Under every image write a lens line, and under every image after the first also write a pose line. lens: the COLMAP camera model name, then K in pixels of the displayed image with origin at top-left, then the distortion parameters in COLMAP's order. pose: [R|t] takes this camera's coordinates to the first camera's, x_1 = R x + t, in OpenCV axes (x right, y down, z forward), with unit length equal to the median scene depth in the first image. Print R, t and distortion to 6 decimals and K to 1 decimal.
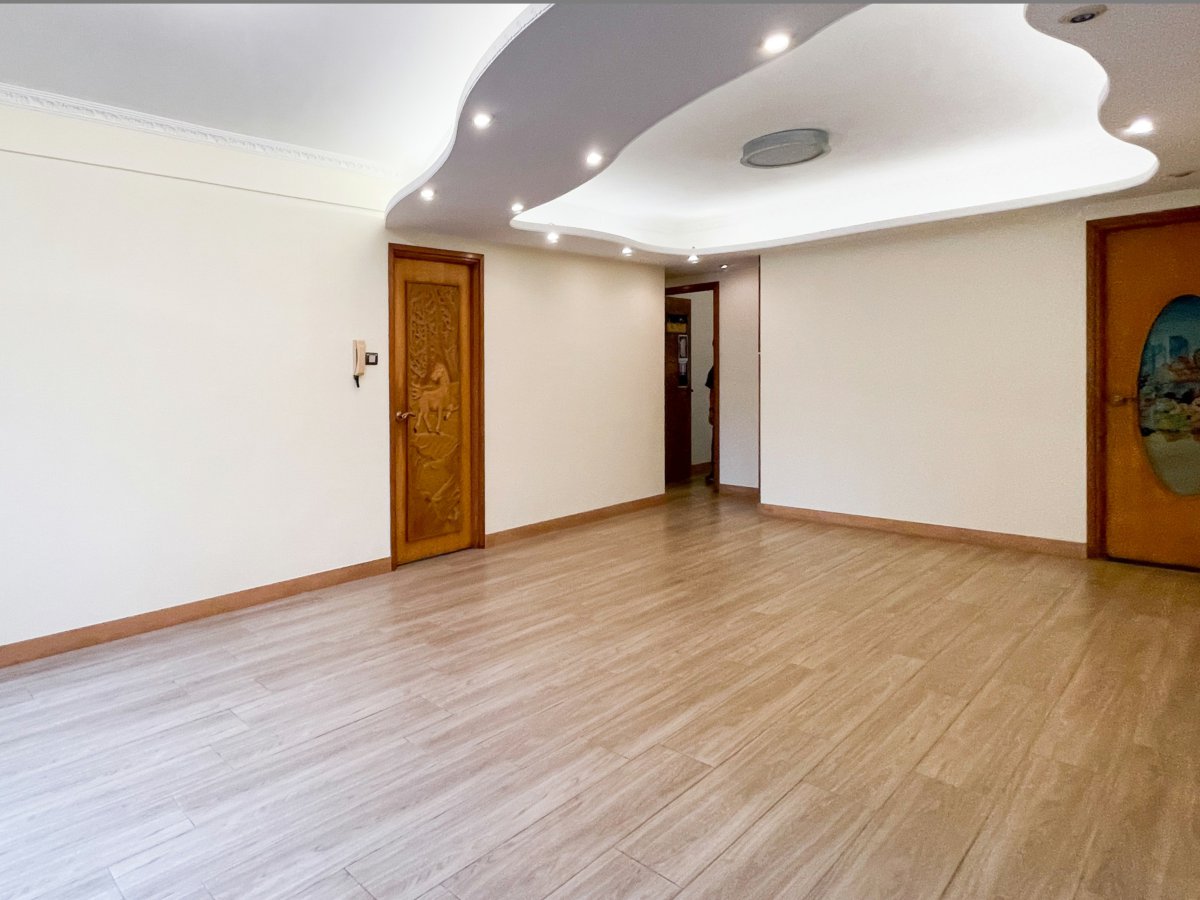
lens RADIAL K [[503.8, 0, 493.1], [0, 503.8, 417.5], [0, 0, 1]] dist [0.002276, -0.000170]
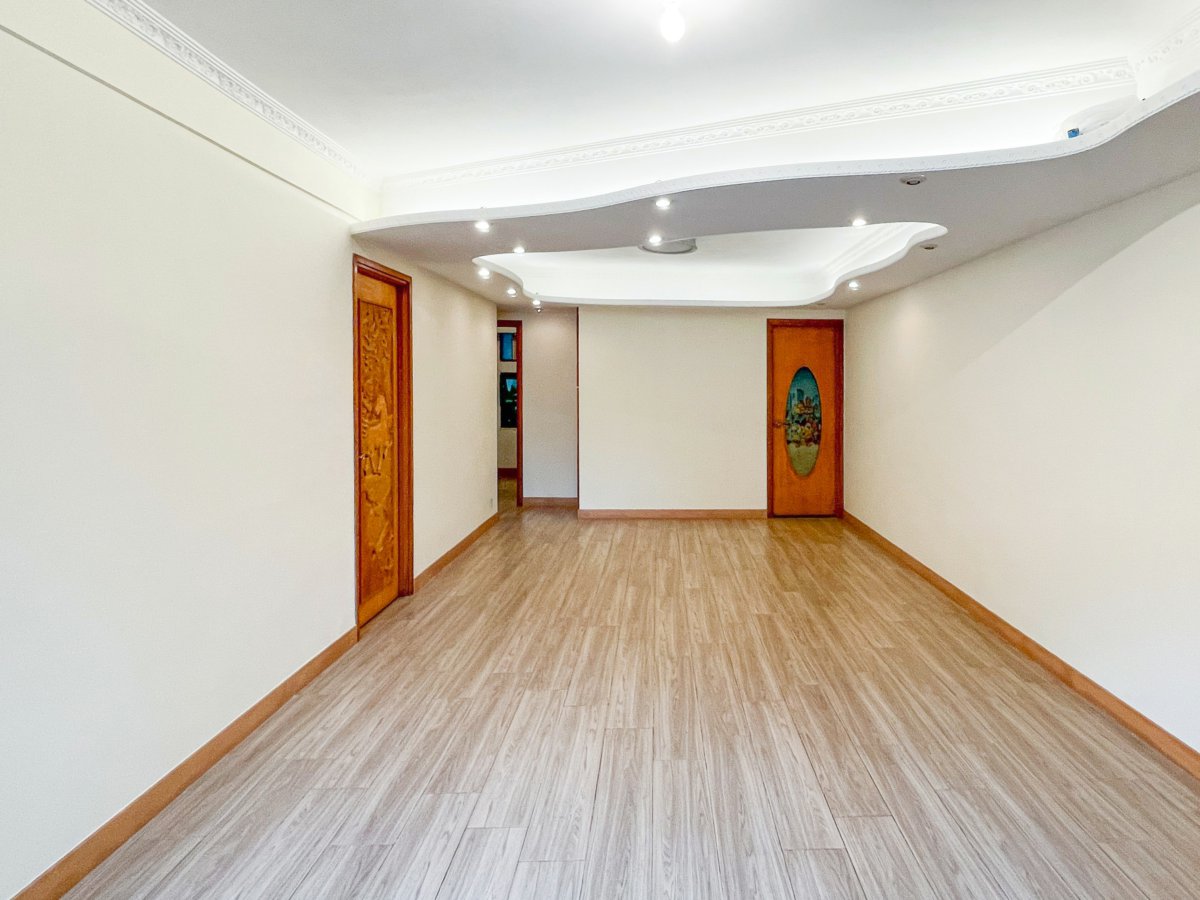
lens RADIAL K [[511.0, 0, 546.7], [0, 511.0, 436.1], [0, 0, 1]] dist [-0.001206, -0.000252]
pose [[0.779706, -0.031605, 0.625347, -0.471994], [0.031328, 0.999444, 0.011451, -0.038928], [-0.625361, 0.010662, 0.780263, 0.128069]]
